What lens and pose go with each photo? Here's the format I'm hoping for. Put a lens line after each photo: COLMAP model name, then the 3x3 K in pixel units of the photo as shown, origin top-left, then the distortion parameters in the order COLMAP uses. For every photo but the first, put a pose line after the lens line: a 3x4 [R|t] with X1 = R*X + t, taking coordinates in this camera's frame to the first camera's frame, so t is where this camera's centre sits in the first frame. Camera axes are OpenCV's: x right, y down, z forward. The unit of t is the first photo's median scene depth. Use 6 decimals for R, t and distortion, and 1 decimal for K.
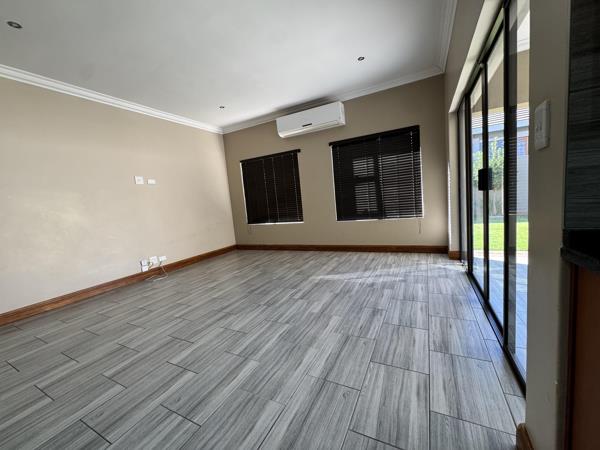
lens RADIAL K [[240.0, 0, 300.0], [0, 240.0, 225.0], [0, 0, 1]] dist [-0.002670, 0.000015]
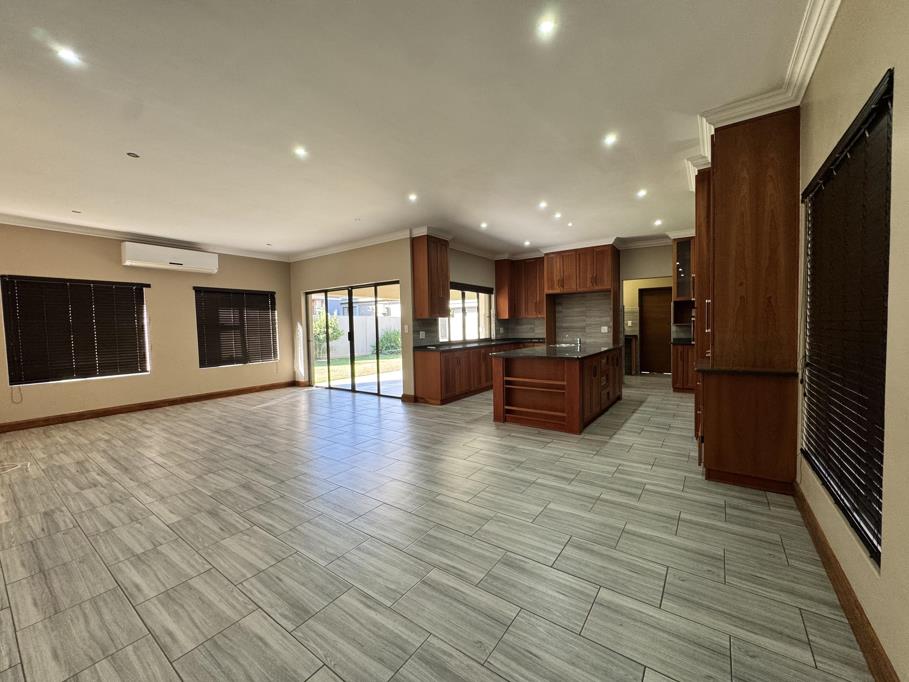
lens RADIAL K [[363.6, 0, 454.5], [0, 363.6, 341.0], [0, 0, 1]] dist [-0.002670, 0.000015]
pose [[0.144879, 0.044914, 0.988429, -1.093232], [0.112661, 0.991724, -0.061577, 0.076771], [-0.983015, 0.120279, 0.138620, -0.193965]]
